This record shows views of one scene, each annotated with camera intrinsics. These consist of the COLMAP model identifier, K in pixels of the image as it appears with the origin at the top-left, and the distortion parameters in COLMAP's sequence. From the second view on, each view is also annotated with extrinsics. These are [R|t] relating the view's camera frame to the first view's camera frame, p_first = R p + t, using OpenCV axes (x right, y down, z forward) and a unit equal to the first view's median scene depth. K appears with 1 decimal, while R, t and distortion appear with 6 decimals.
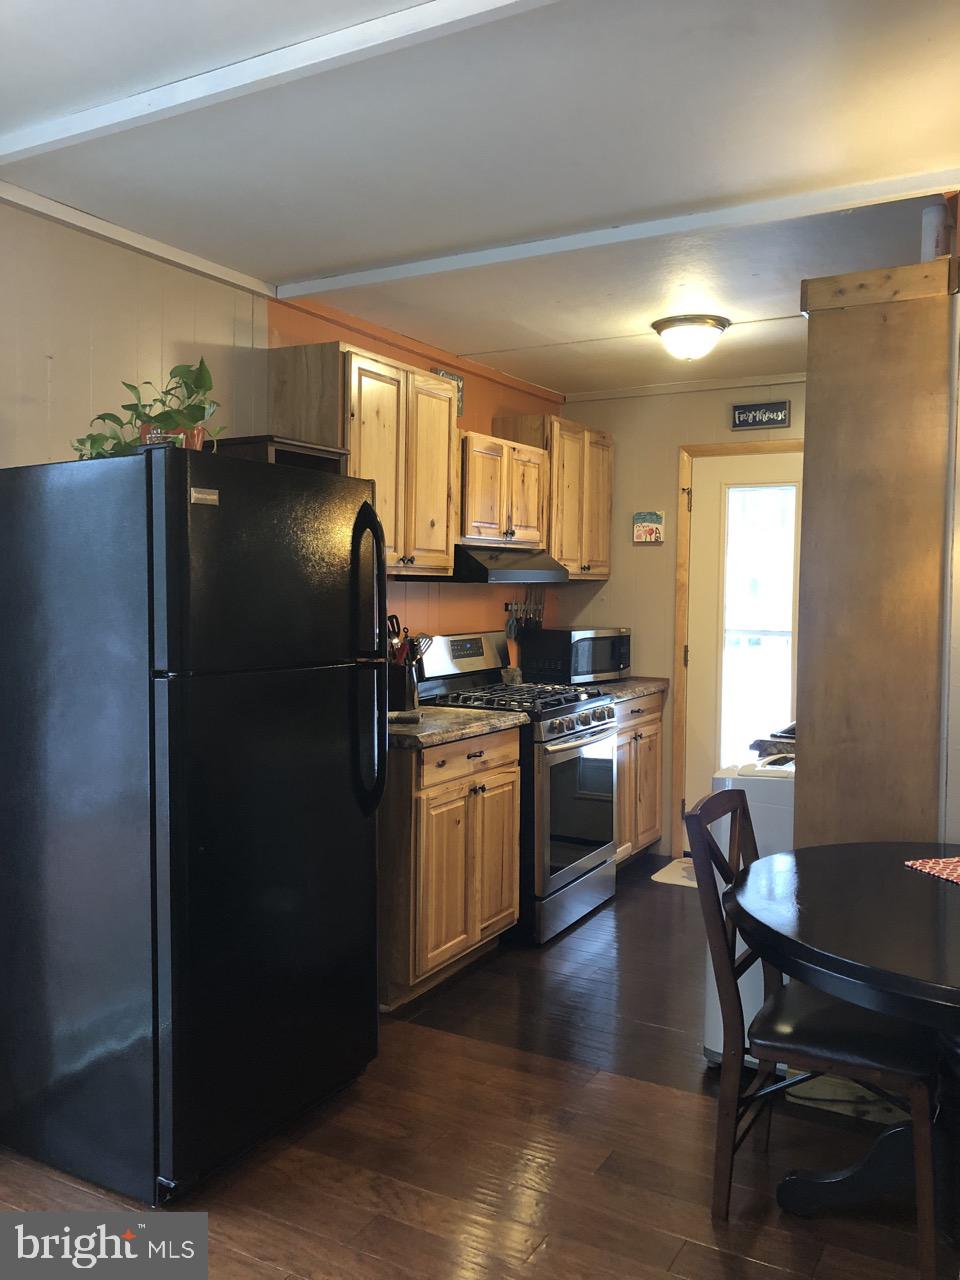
lens RADIAL K [[1050.8, 0, 480.0], [0, 1050.8, 640.0], [0, 0, 1]] dist [0.166668, -0.634123]
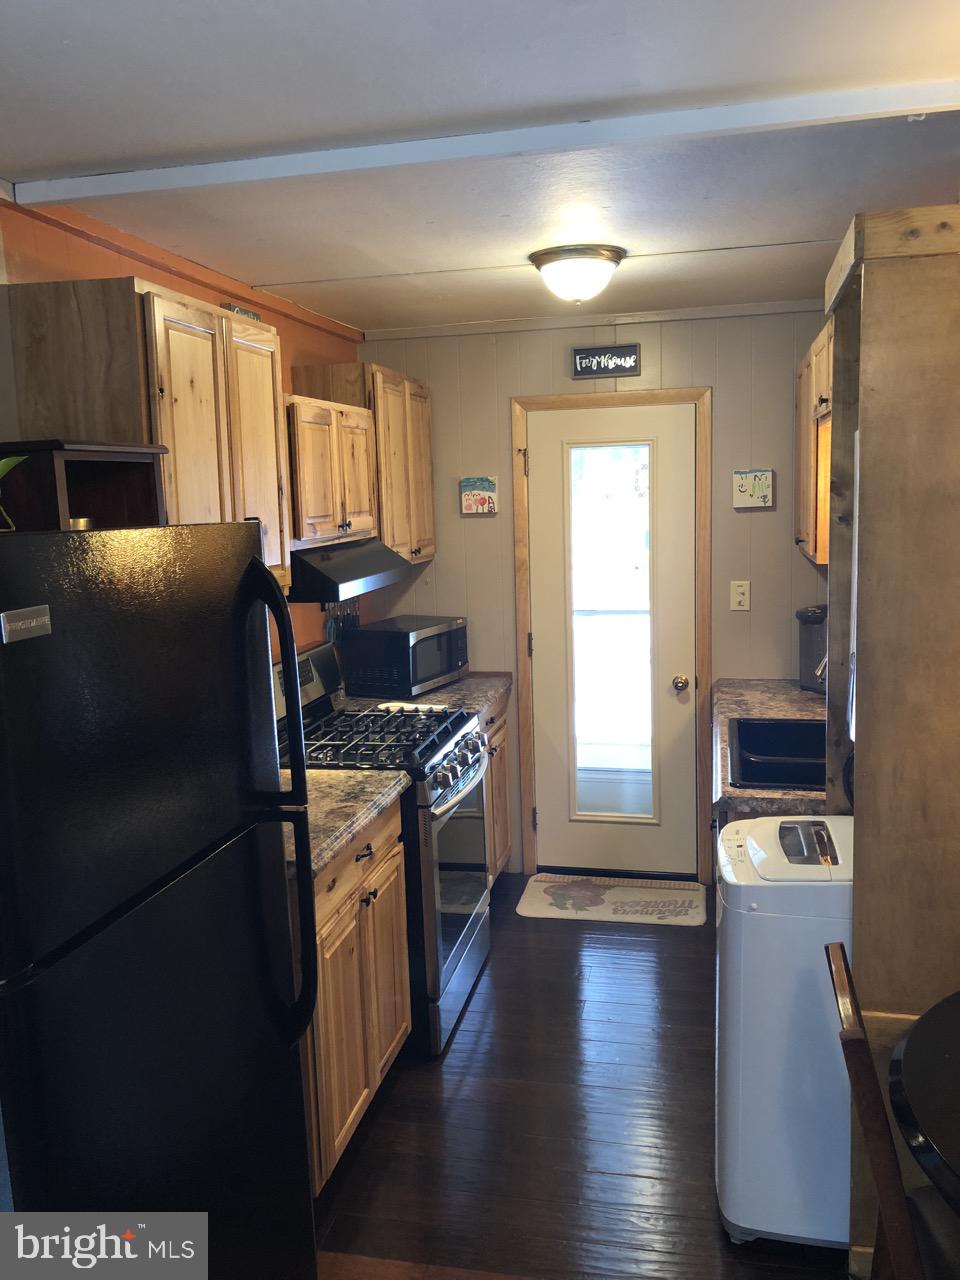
lens RADIAL K [[1052.4, 0, 480.0], [0, 1052.4, 640.0], [0, 0, 1]] dist [0.102059, -0.263865]
pose [[0.956509, -0.078449, 0.280956, -0.099669], [0.054378, 0.994228, 0.092483, -0.083305], [-0.286589, -0.073183, 0.955254, 0.229176]]
